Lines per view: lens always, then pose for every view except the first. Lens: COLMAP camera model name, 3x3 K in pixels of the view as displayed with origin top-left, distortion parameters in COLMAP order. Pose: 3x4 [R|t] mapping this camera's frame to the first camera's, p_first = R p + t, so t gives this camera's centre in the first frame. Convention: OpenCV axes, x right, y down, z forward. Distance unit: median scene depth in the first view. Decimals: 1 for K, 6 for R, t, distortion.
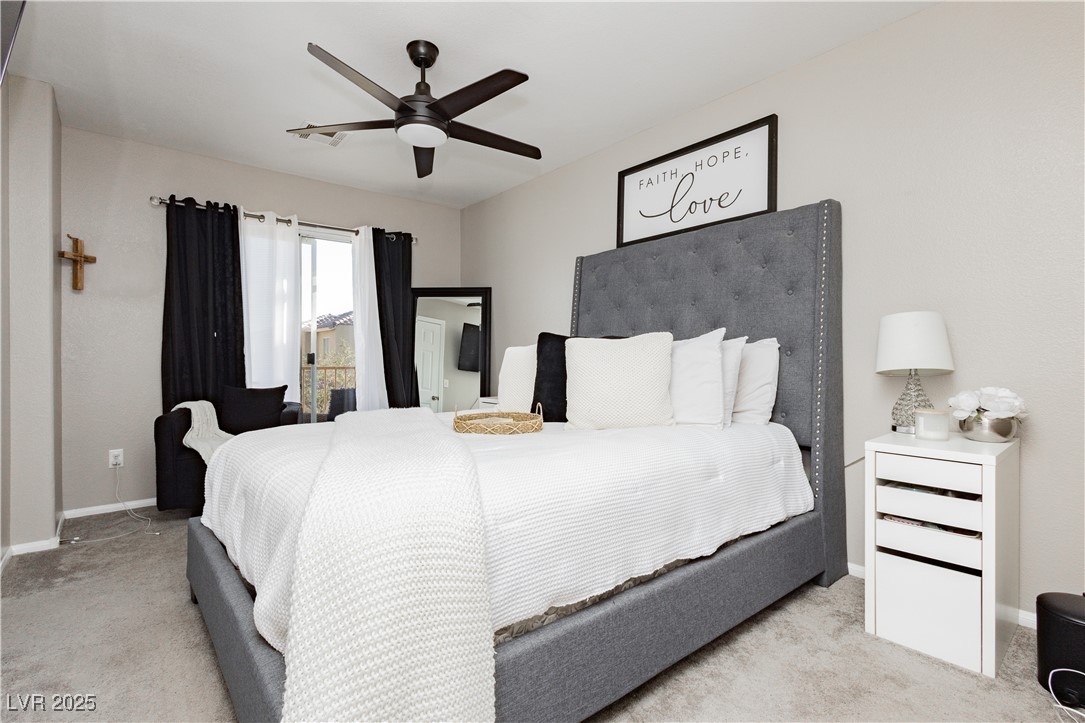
lens RADIAL K [[501.1, 0, 539.6], [0, 501.1, 356.3], [0, 0, 1]] dist [0.001480, 0.000383]
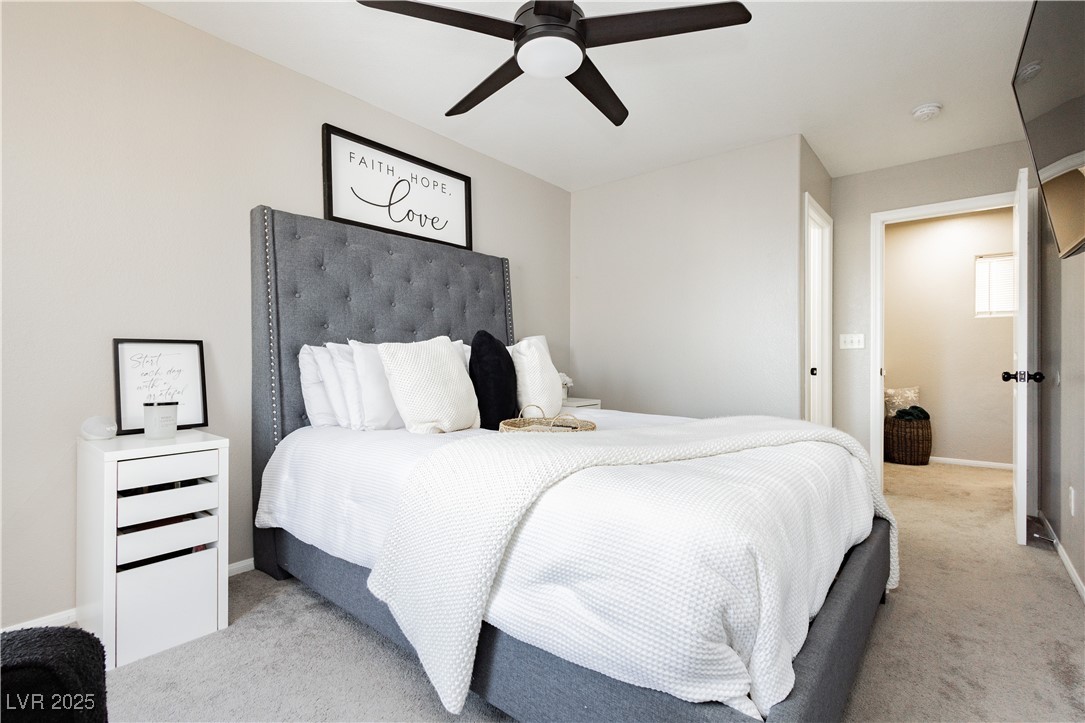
lens RADIAL K [[501.1, 0, 539.6], [0, 501.1, 356.3], [0, 0, 1]] dist [0.001480, 0.000383]
pose [[-0.185423, 0.001811, 0.982657, -0.735425], [-0.005268, 0.999982, -0.002837, -0.001138], [-0.982645, -0.005703, -0.185411, 0.884117]]
